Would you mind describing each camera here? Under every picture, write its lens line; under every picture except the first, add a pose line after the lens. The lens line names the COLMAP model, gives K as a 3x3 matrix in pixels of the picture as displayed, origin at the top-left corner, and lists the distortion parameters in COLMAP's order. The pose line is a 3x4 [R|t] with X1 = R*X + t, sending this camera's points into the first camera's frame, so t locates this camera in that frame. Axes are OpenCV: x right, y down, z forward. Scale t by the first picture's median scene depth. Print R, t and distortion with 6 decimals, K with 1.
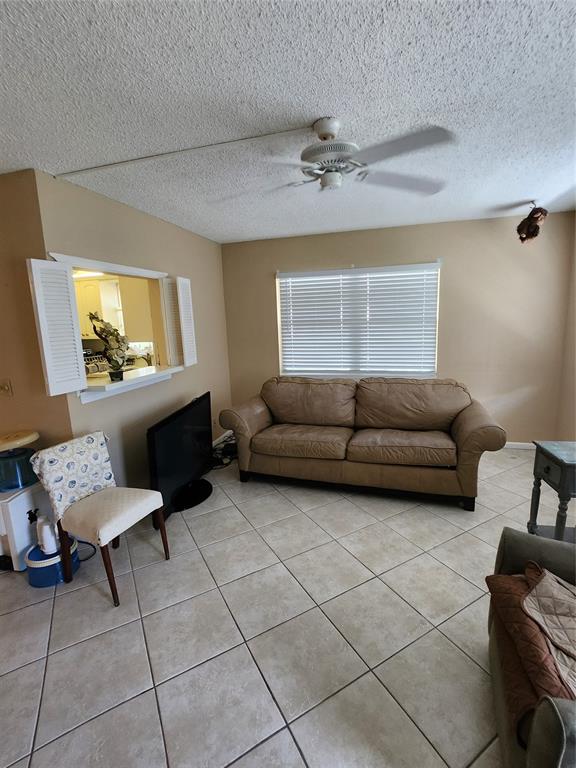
lens RADIAL K [[360.2, 0, 292.7], [0, 360.2, 380.8], [0, 0, 1]] dist [-0.018346, 0.004969]
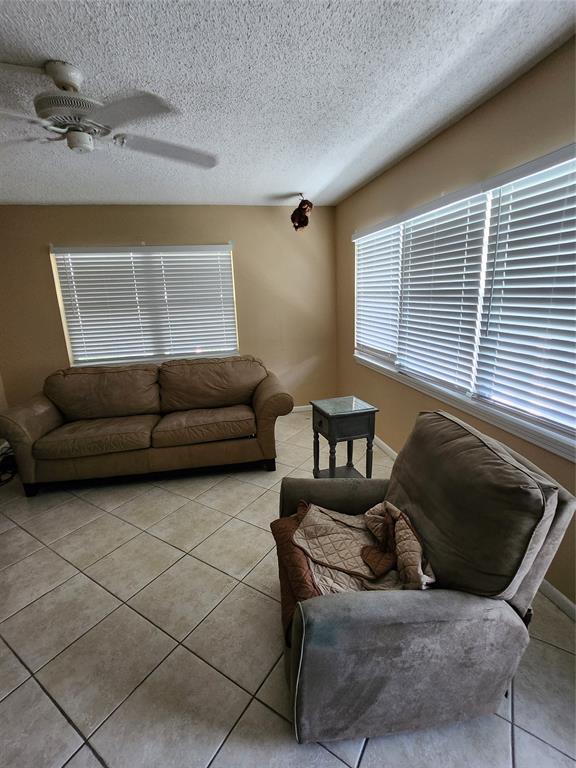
lens RADIAL K [[360.2, 0, 291.0], [0, 360.2, 382.2], [0, 0, 1]] dist [-0.018346, 0.004969]
pose [[0.885372, -0.112226, 0.451134, 0.073778], [0.089387, 0.993413, 0.071699, 0.011823], [-0.456209, -0.023155, 0.889571, -0.025104]]
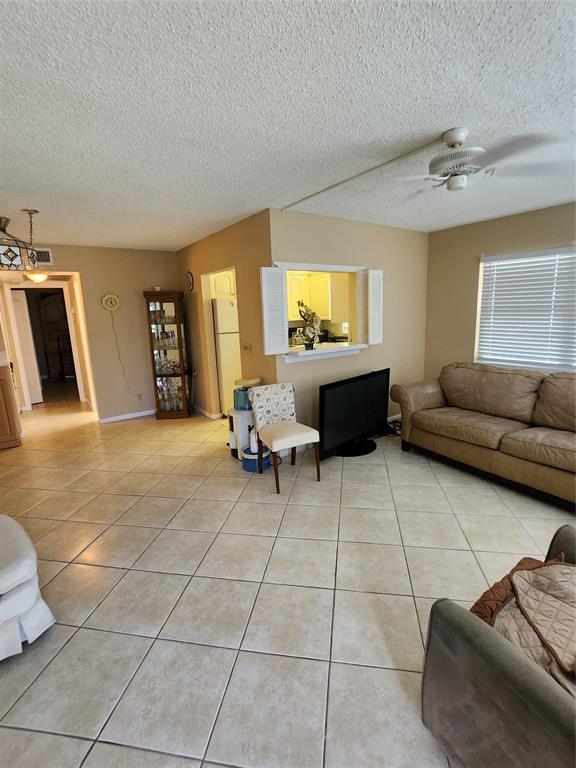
lens RADIAL K [[360.2, 0, 289.4], [0, 360.2, 379.1], [0, 0, 1]] dist [-0.018346, 0.004969]
pose [[0.774594, 0.128981, -0.619167, 0.330687], [-0.103675, 0.991636, 0.076870, 0.012783], [0.623903, 0.004649, 0.781488, -0.137326]]
